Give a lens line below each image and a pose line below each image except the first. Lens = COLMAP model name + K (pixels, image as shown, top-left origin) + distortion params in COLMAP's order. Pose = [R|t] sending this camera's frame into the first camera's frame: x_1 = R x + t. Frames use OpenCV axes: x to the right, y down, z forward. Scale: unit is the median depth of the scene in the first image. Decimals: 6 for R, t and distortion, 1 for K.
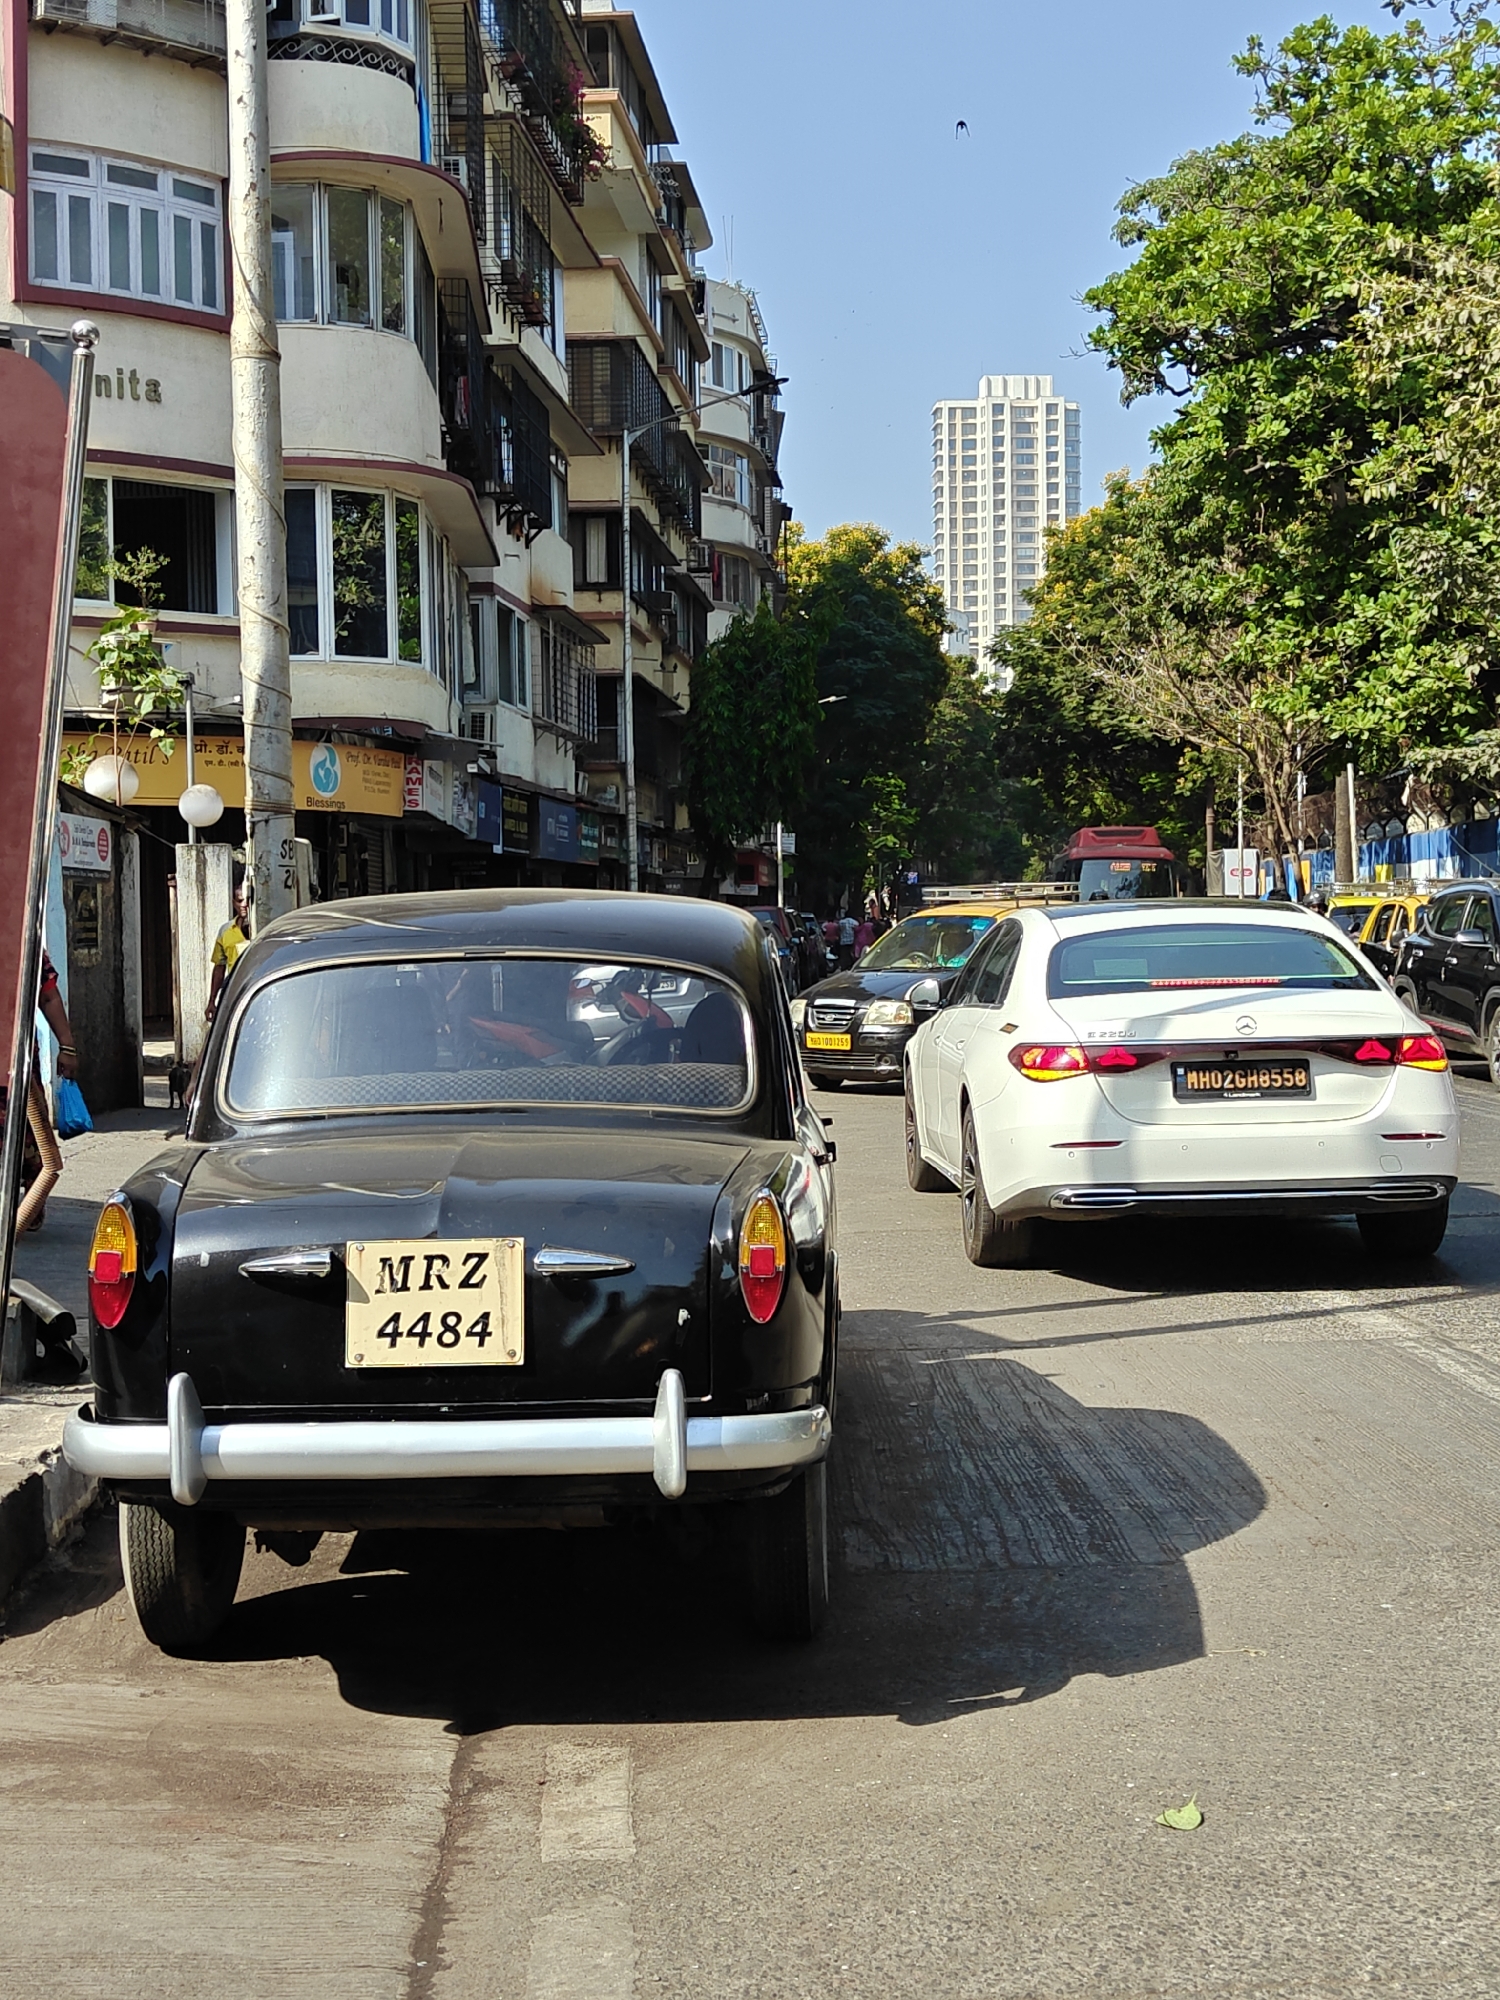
lens RADIAL K [[2736.7, 0, 750.0], [0, 2736.7, 1000.0], [0, 0, 1]] dist [0.145454, -0.551123]
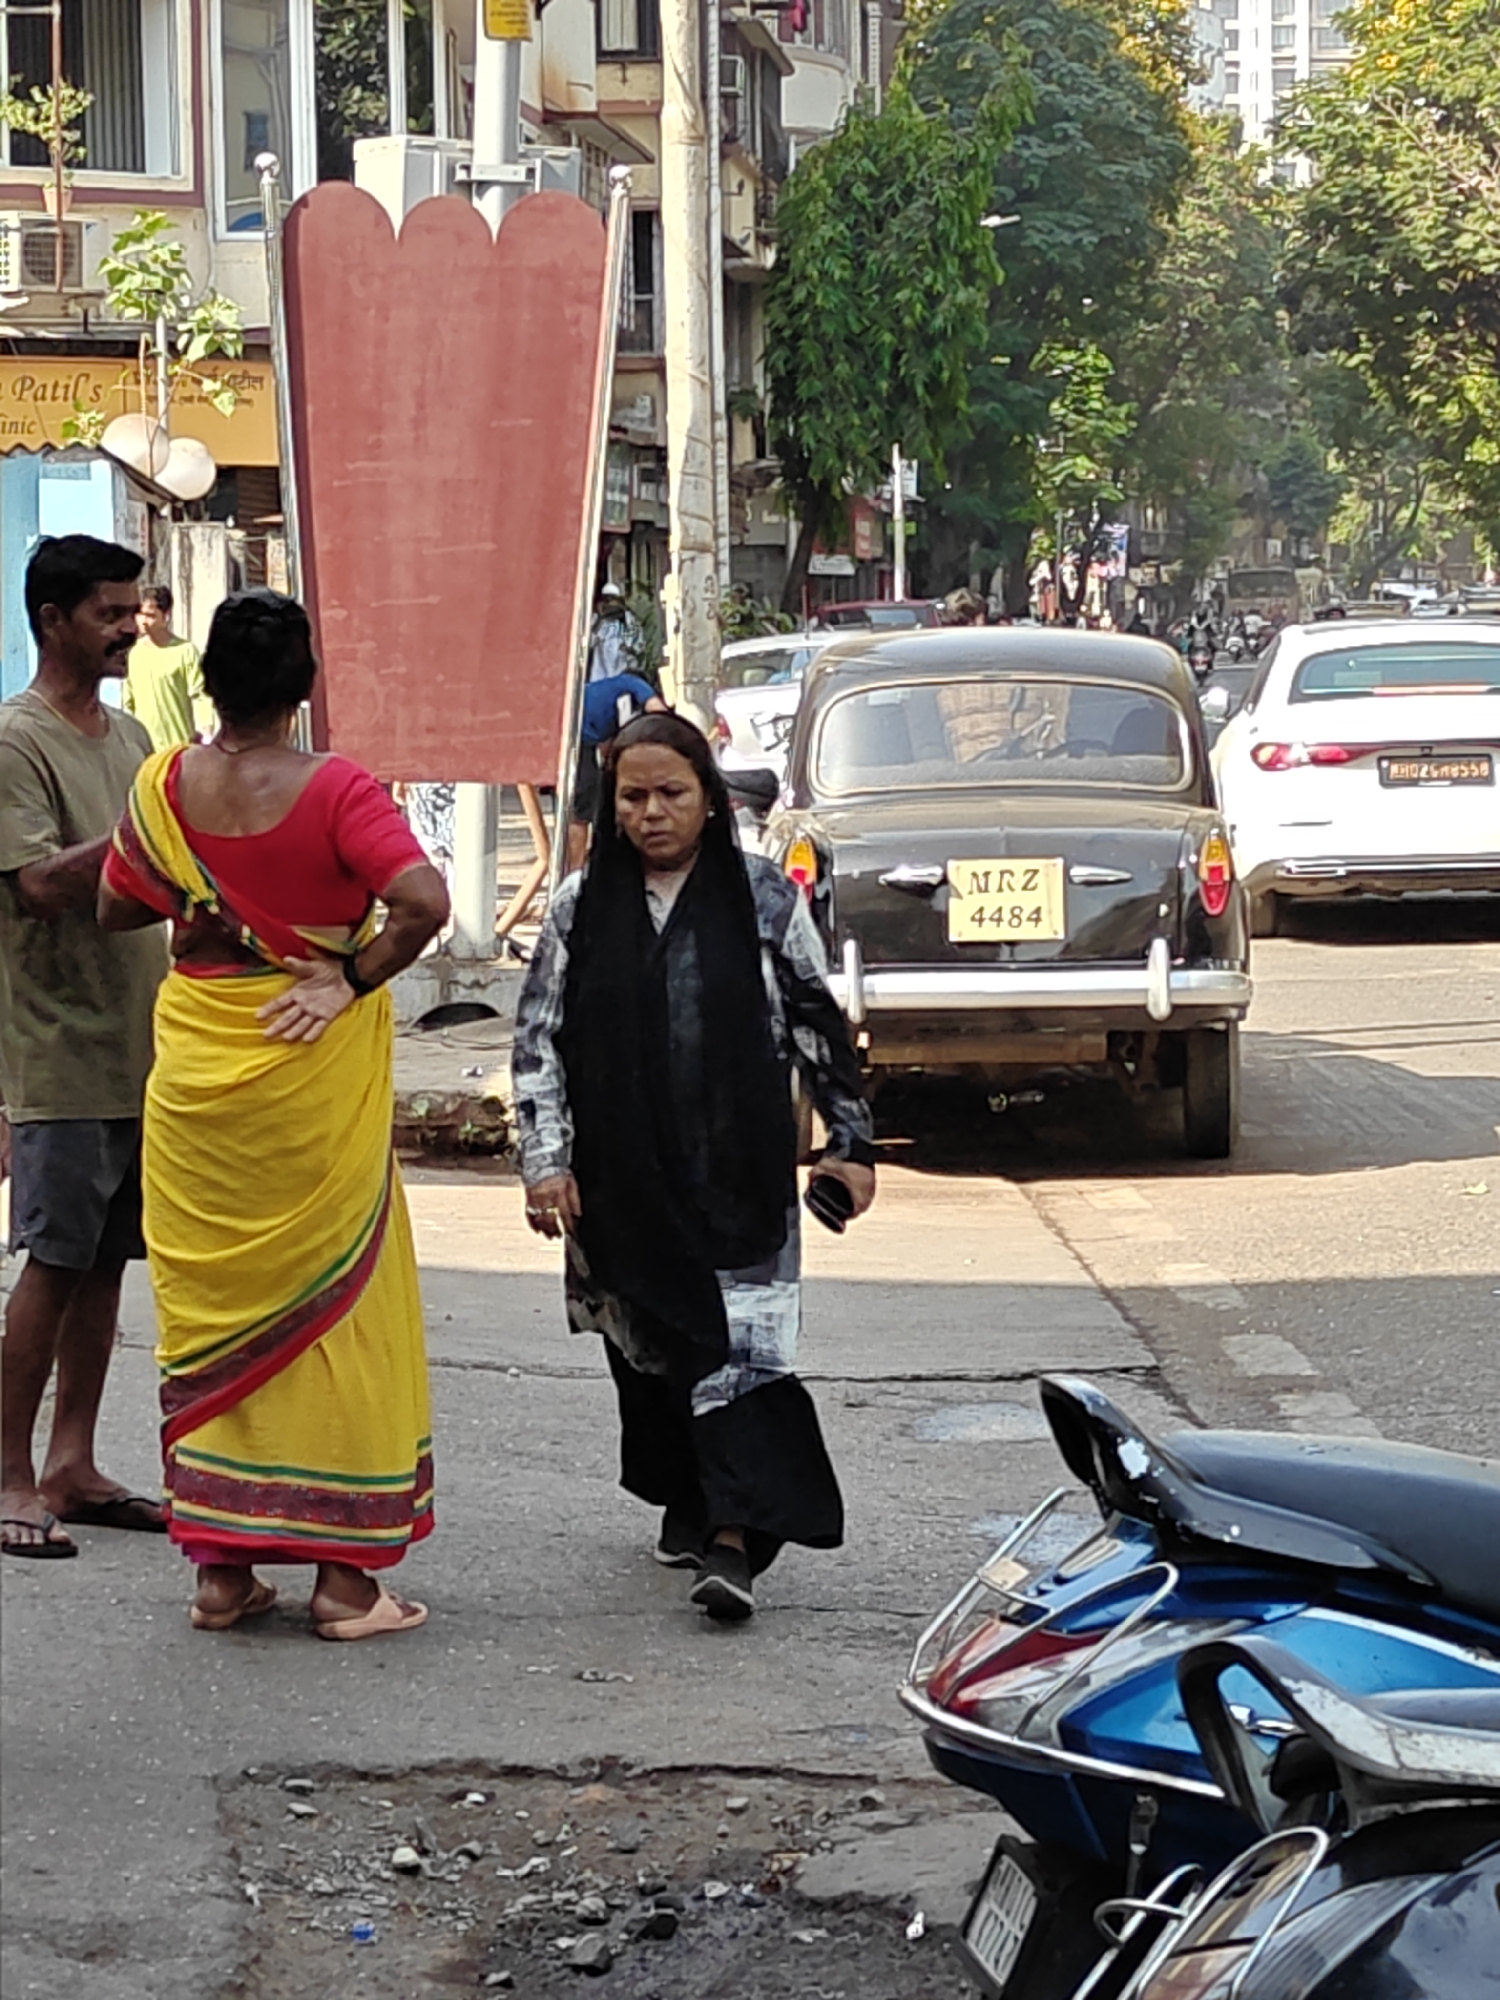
lens RADIAL K [[5458.3, 0, 750.0], [0, 5458.3, 1000.0], [0, 0, 1]] dist [0.183273, -0.309207]
pose [[0.999987, -0.000119, -0.005127, -0.022651], [0.000331, 0.999146, 0.041307, 0.003532], [0.005118, -0.041308, 0.999133, -0.196305]]
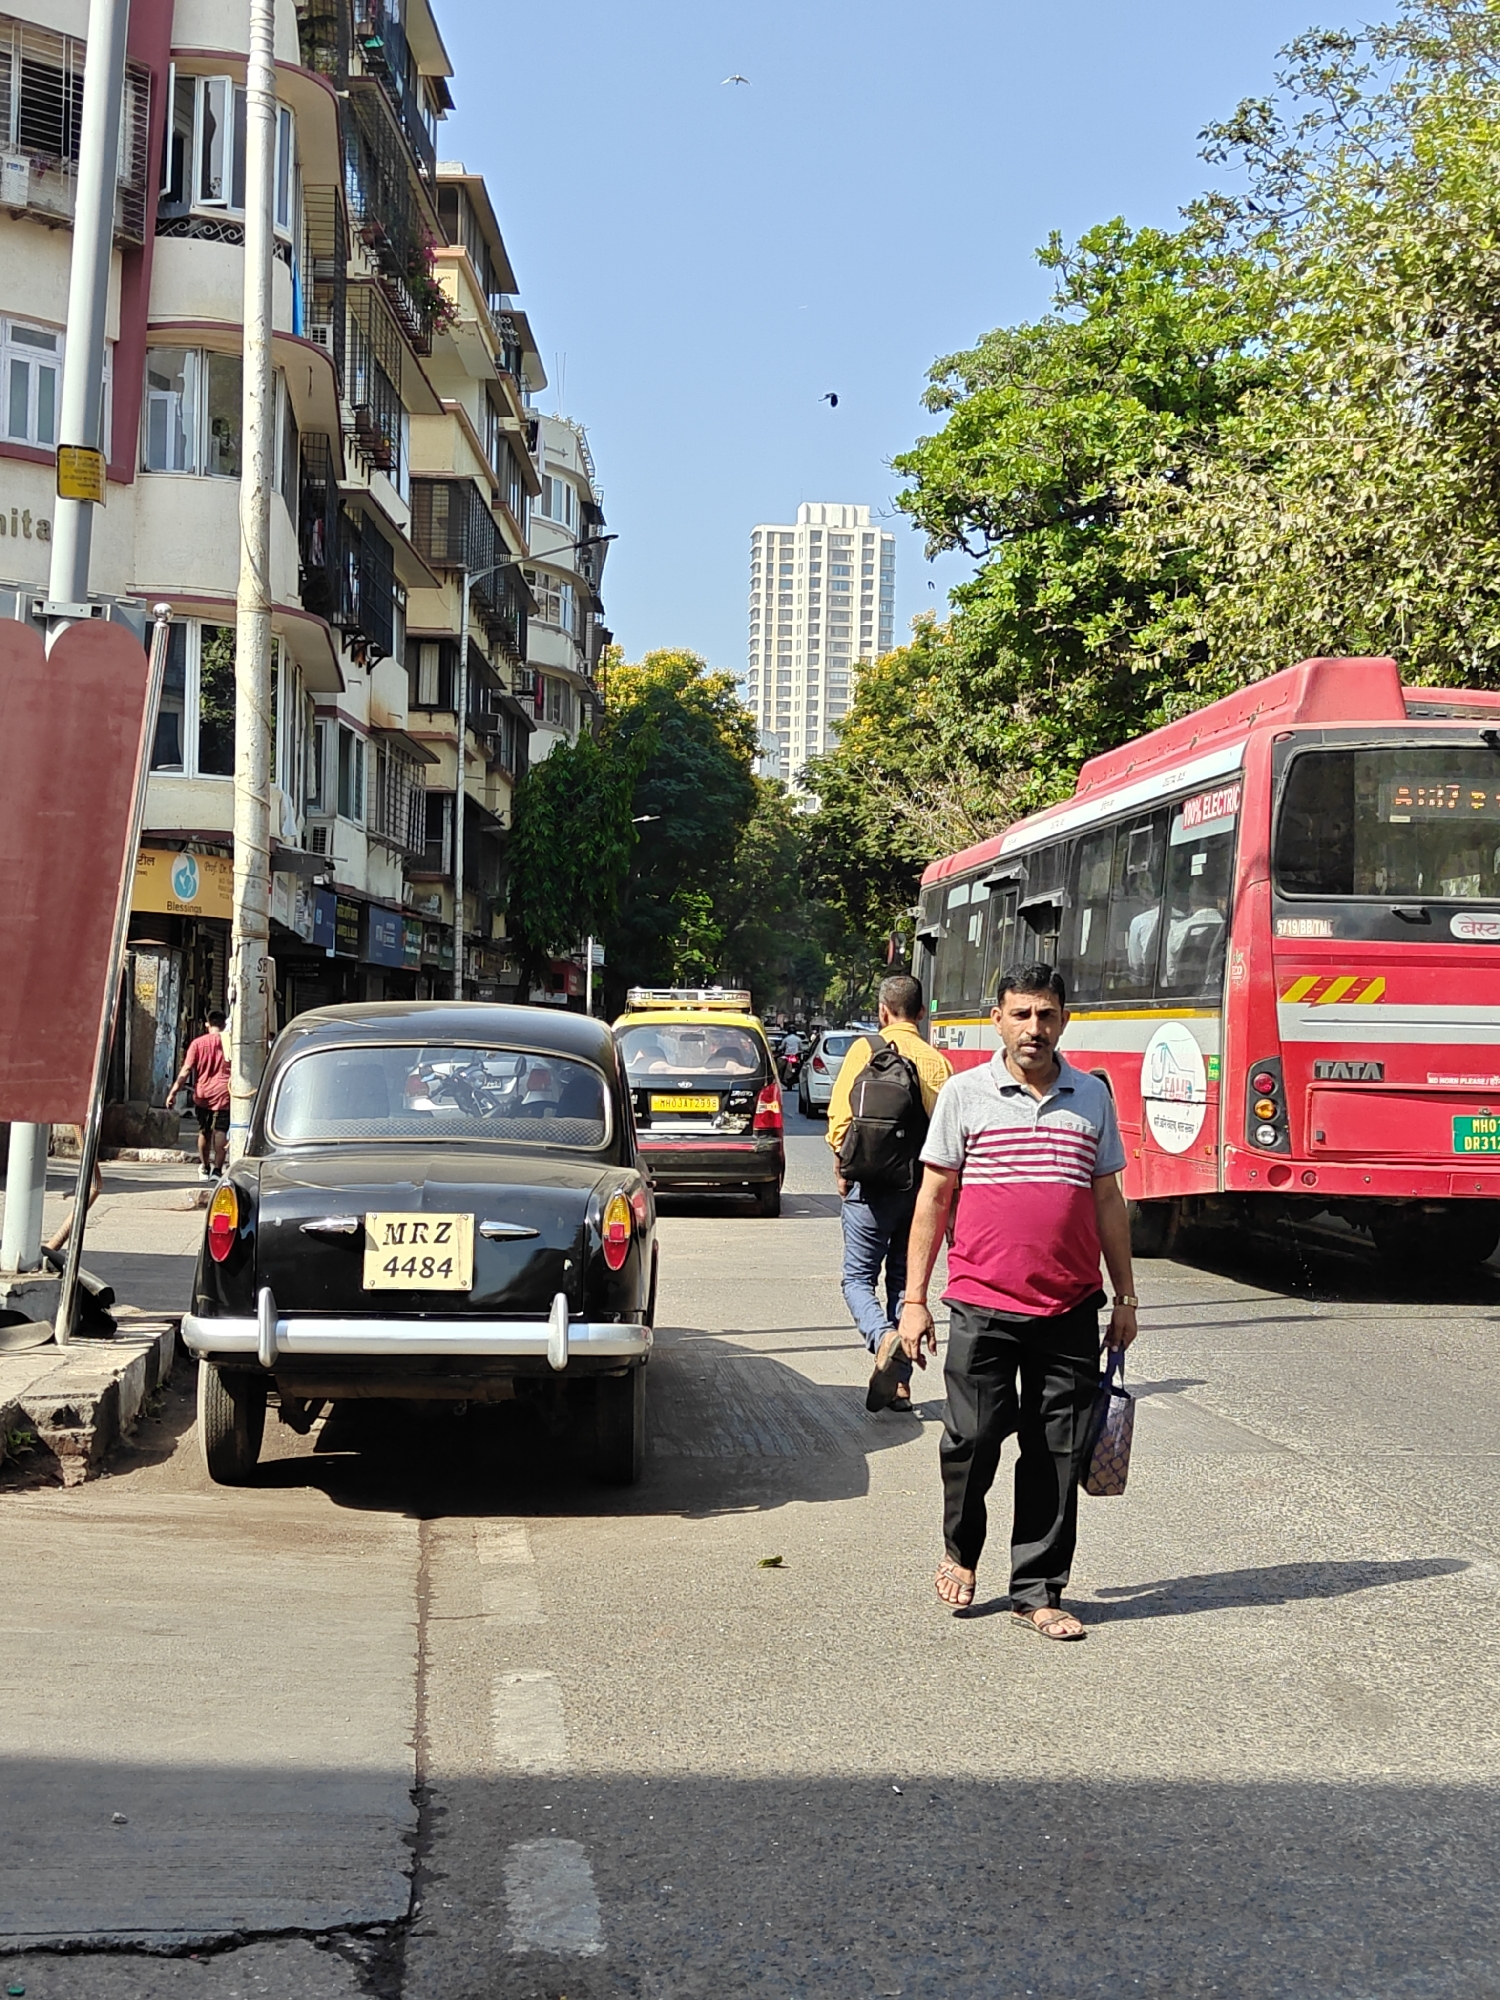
lens RADIAL K [[2736.7, 0, 750.0], [0, 2736.7, 1000.0], [0, 0, 1]] dist [0.145454, -0.551123]
pose [[0.996768, 0.037068, 0.071272, -0.003586], [-0.034150, 0.998545, -0.041736, 0.001908], [-0.072715, 0.039167, 0.996583, -0.062772]]
